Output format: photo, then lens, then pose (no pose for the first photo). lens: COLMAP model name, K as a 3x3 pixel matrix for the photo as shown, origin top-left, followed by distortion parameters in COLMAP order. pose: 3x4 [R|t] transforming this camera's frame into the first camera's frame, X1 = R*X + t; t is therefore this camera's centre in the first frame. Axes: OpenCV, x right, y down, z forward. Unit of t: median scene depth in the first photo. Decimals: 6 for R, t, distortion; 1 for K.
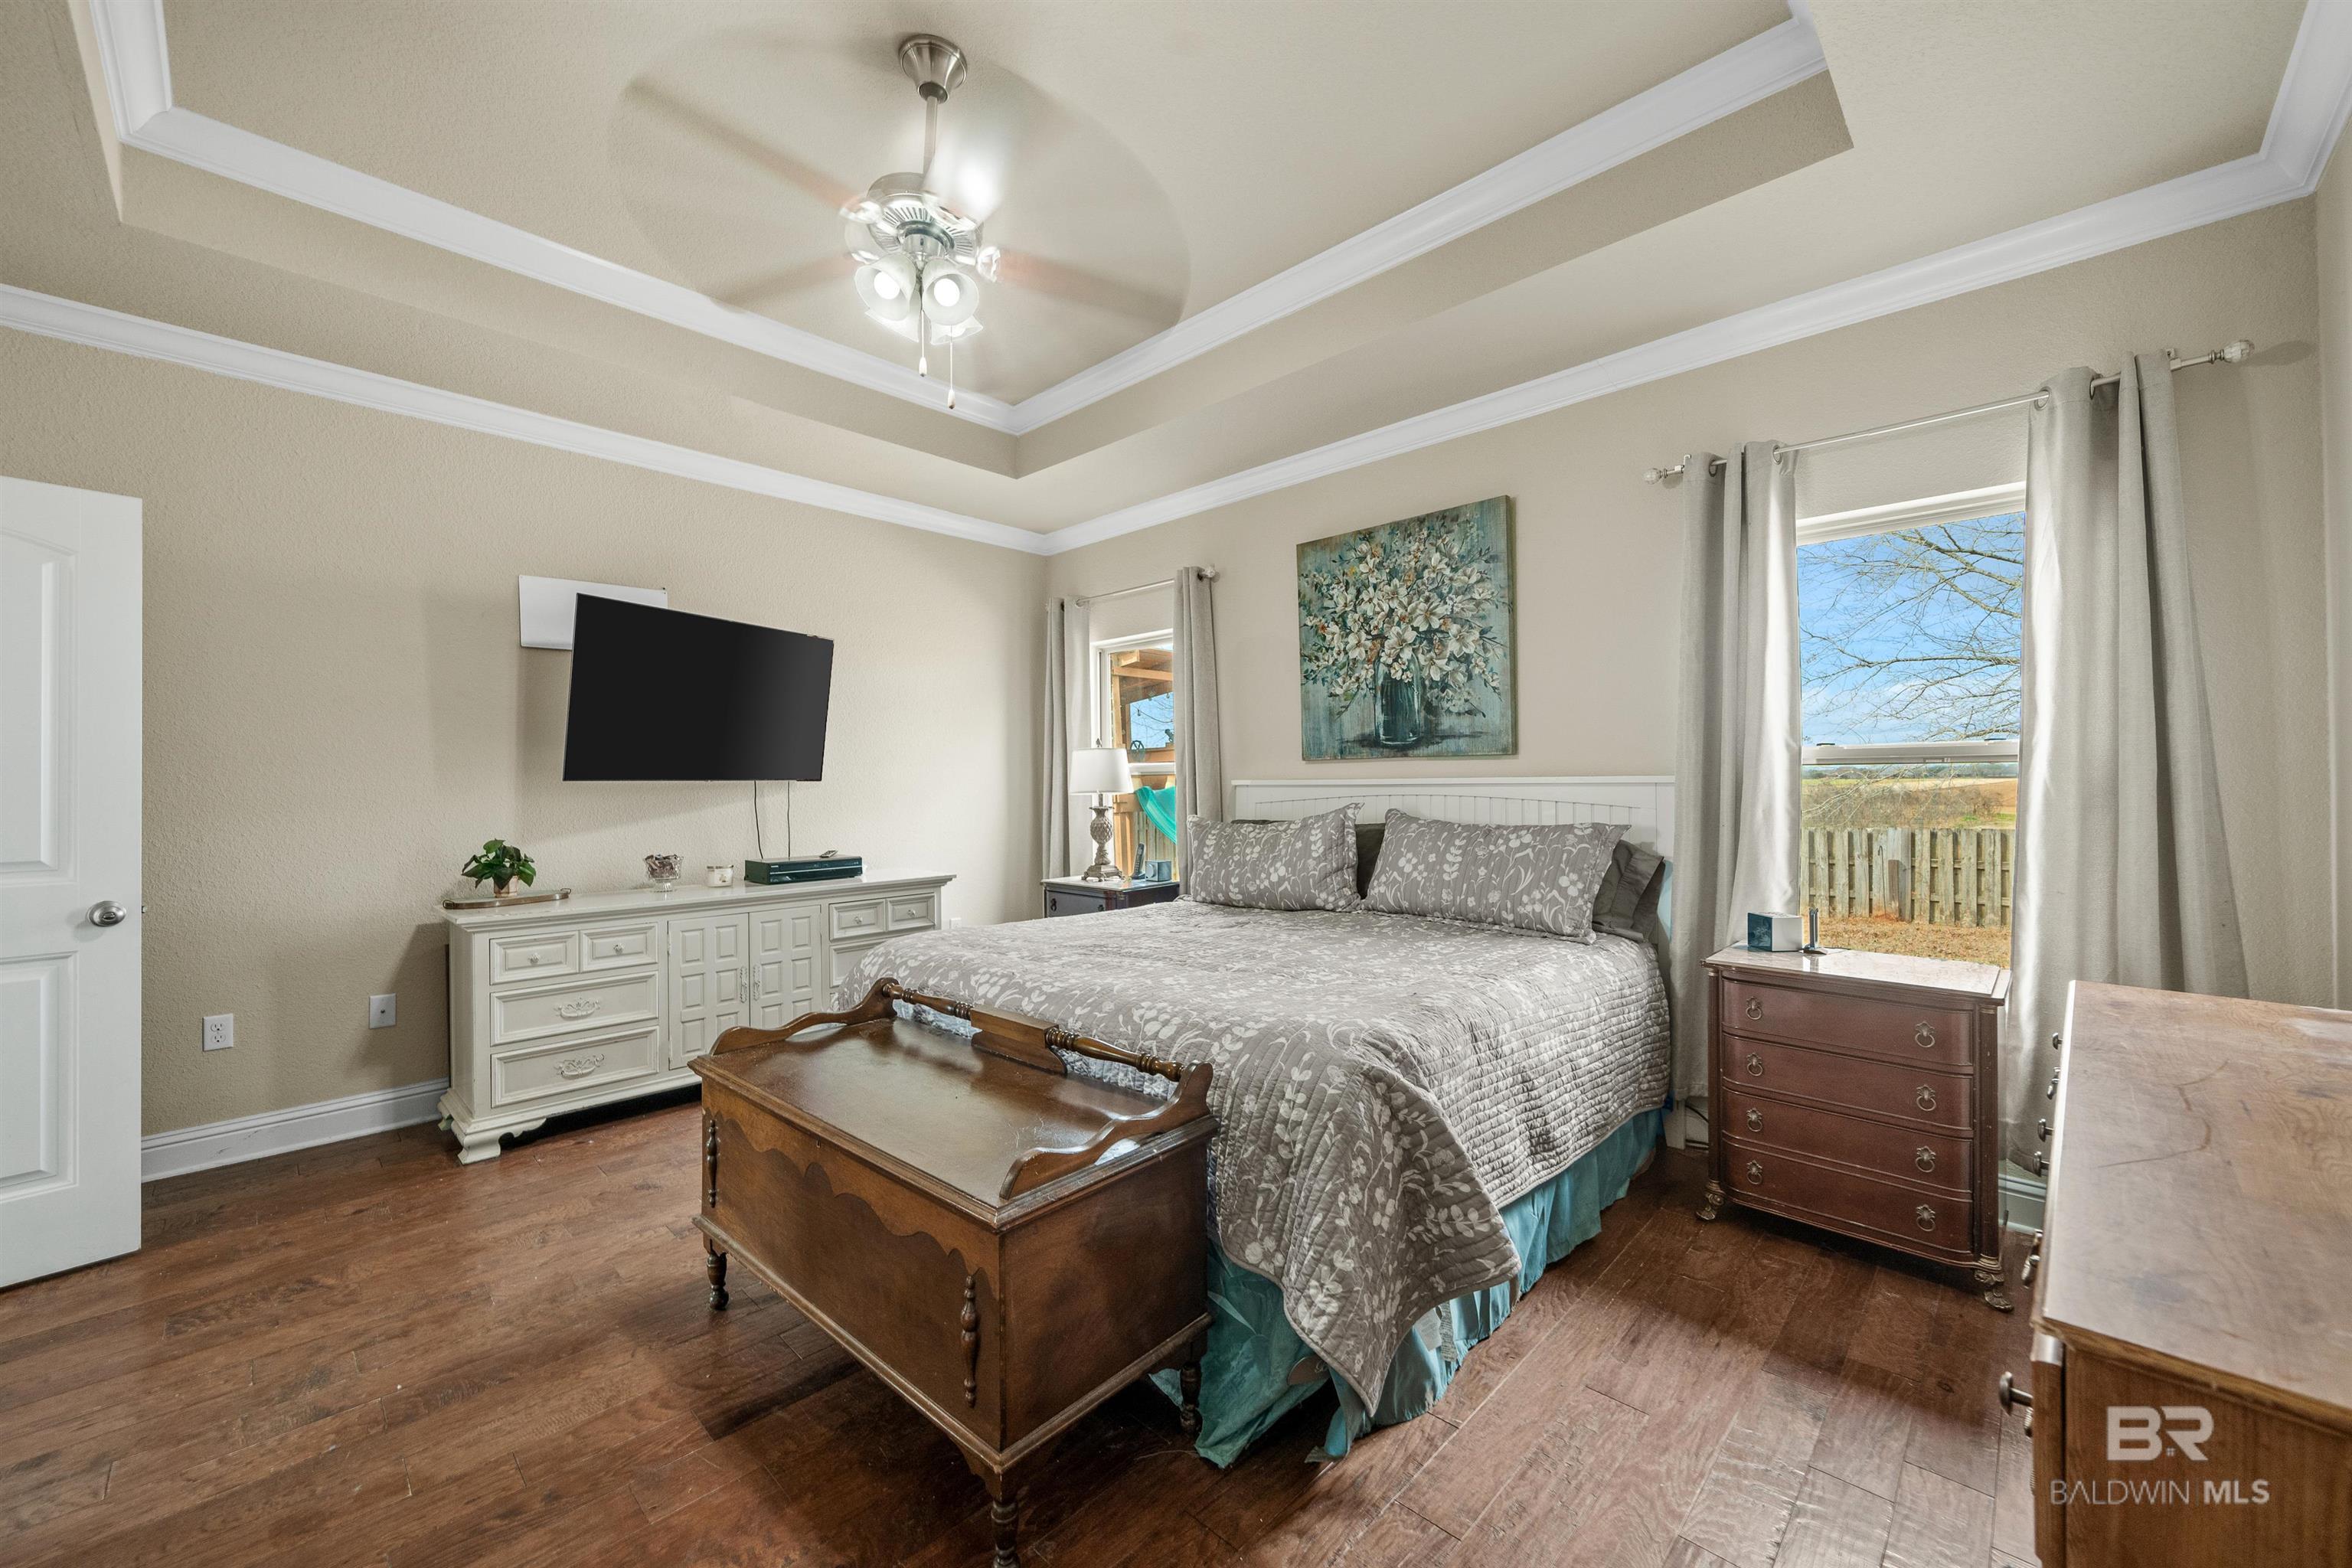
lens RADIAL K [[930.5, 0, 1176.0], [0, 930.5, 784.0], [0, 0, 1]] dist [0.000020, 0.000018]
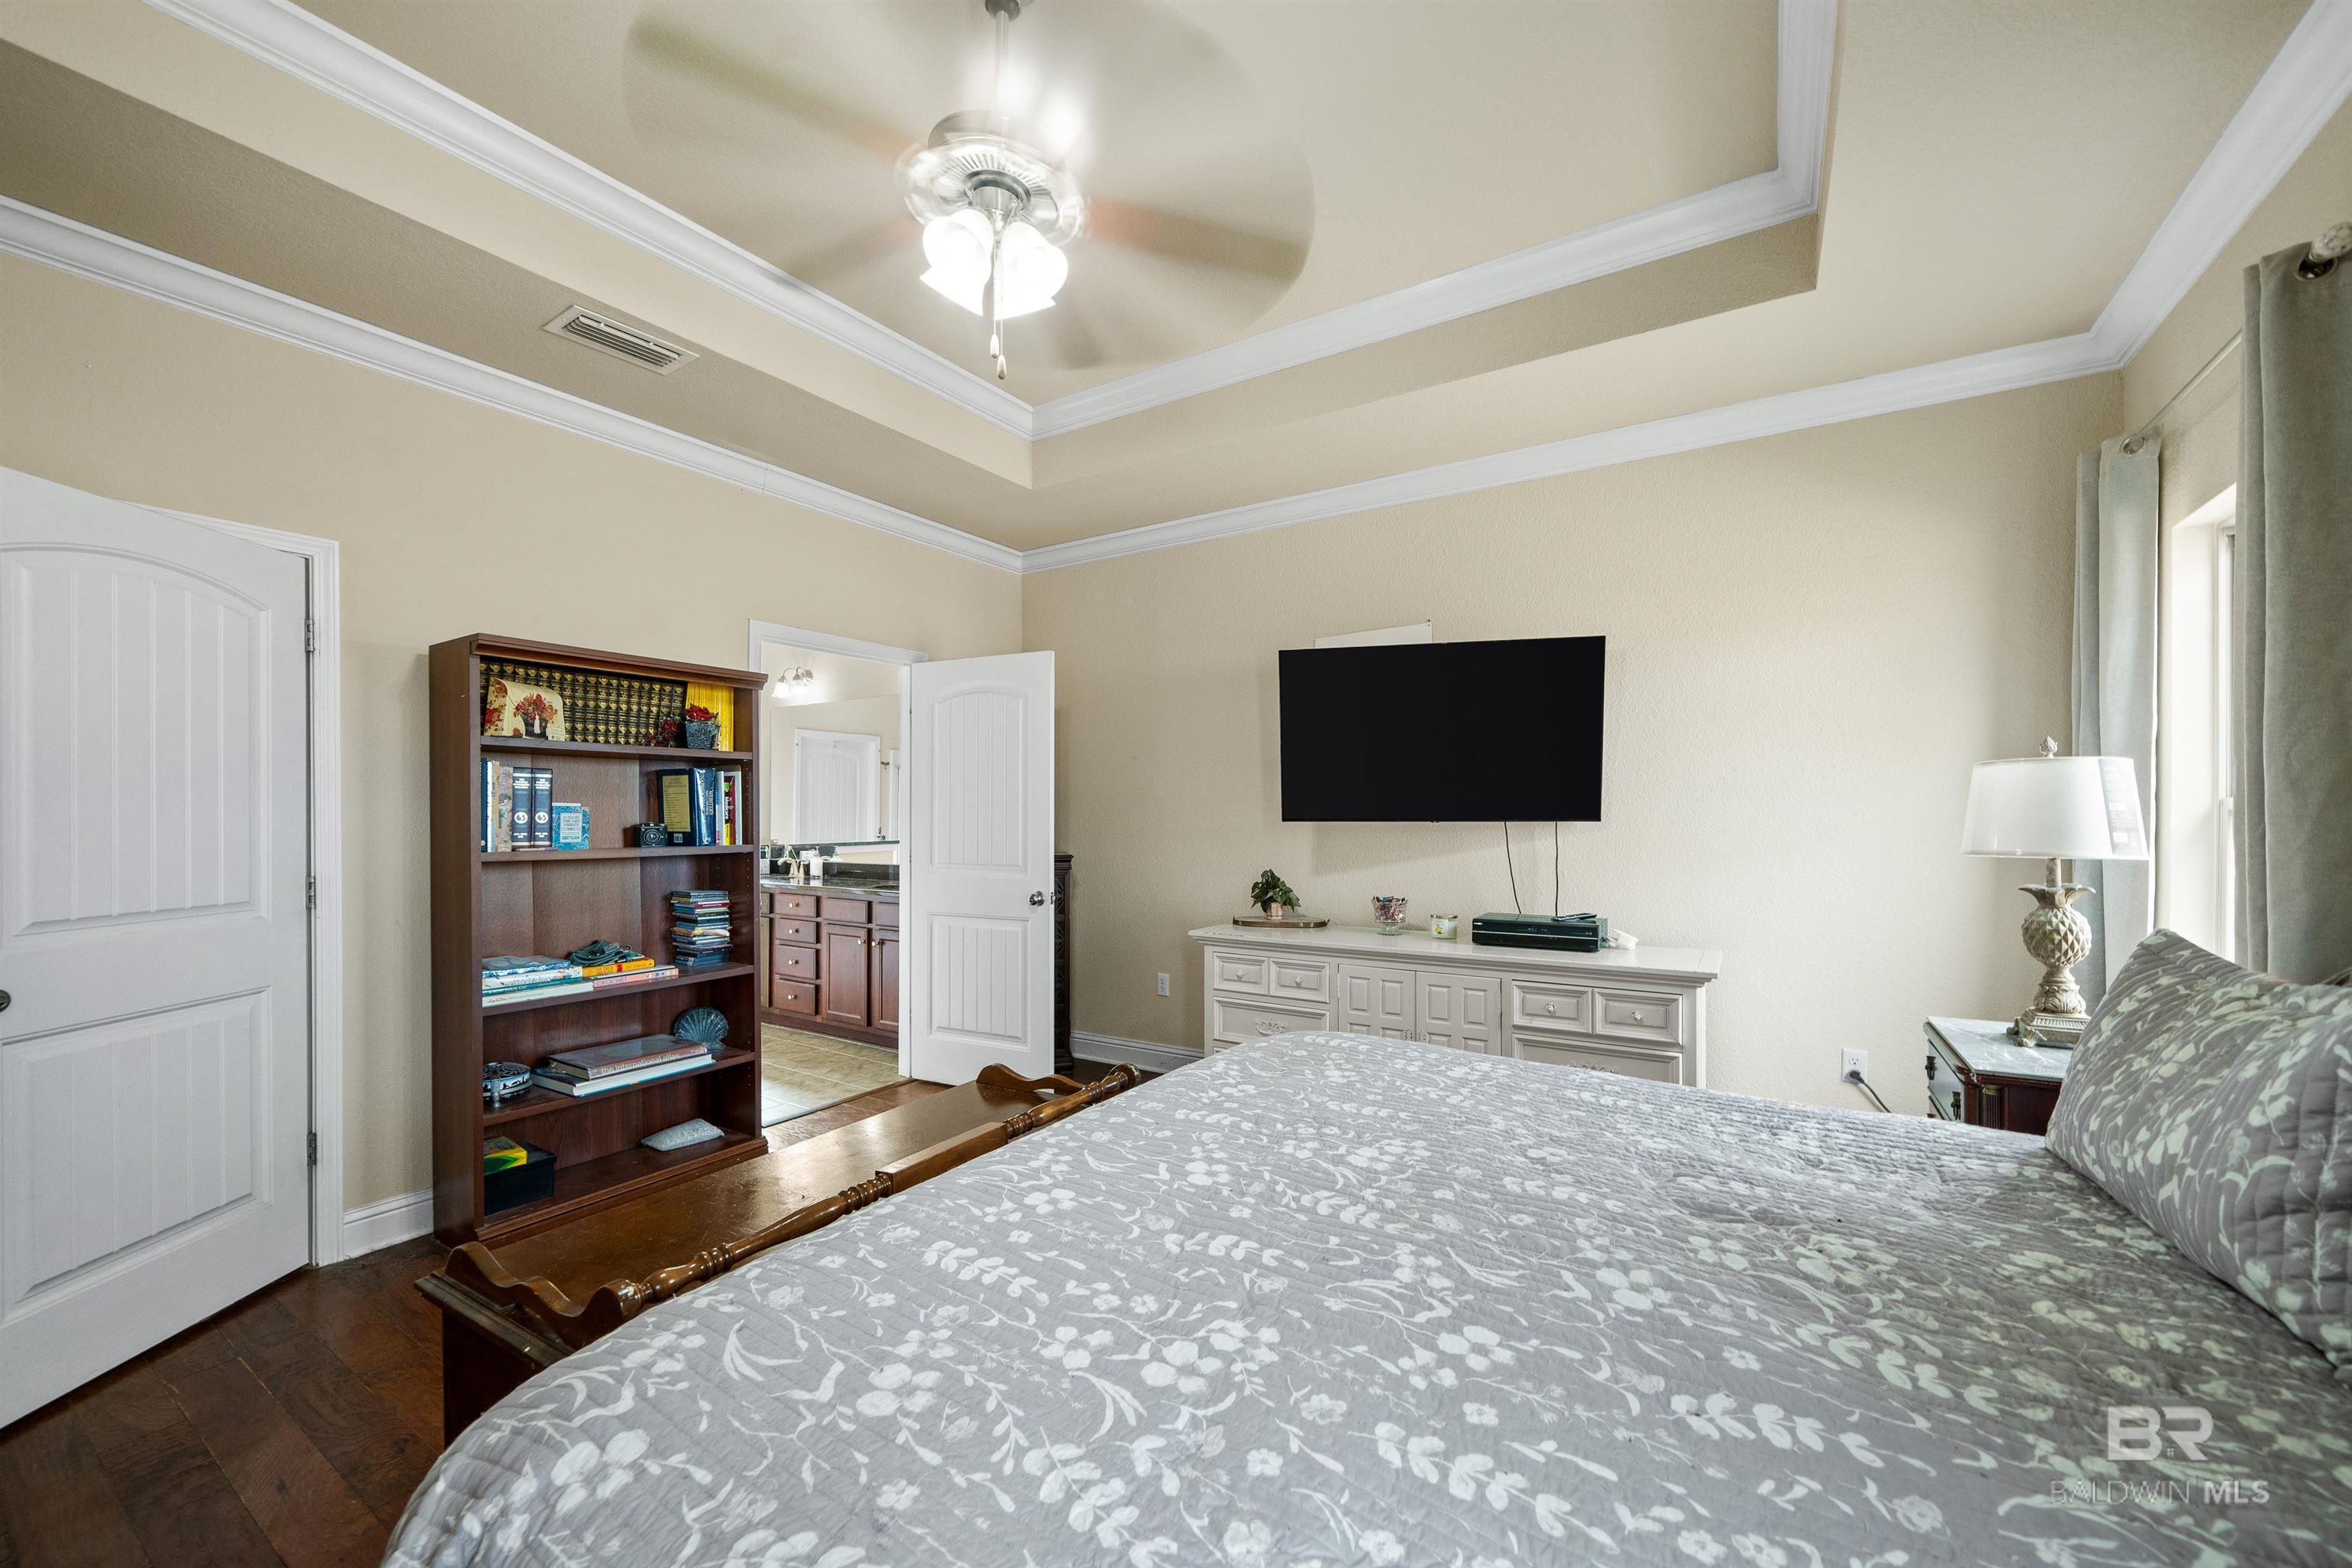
lens RADIAL K [[915.4, 0, 1176.7], [0, 915.4, 815.4], [0, 0, 1]] dist [-0.002080, -0.000215]
pose [[0.185800, 0.010083, -0.982536, 0.338926], [-0.000865, 0.999949, 0.010098, -0.017767], [0.982587, -0.001027, 0.185799, 0.588996]]
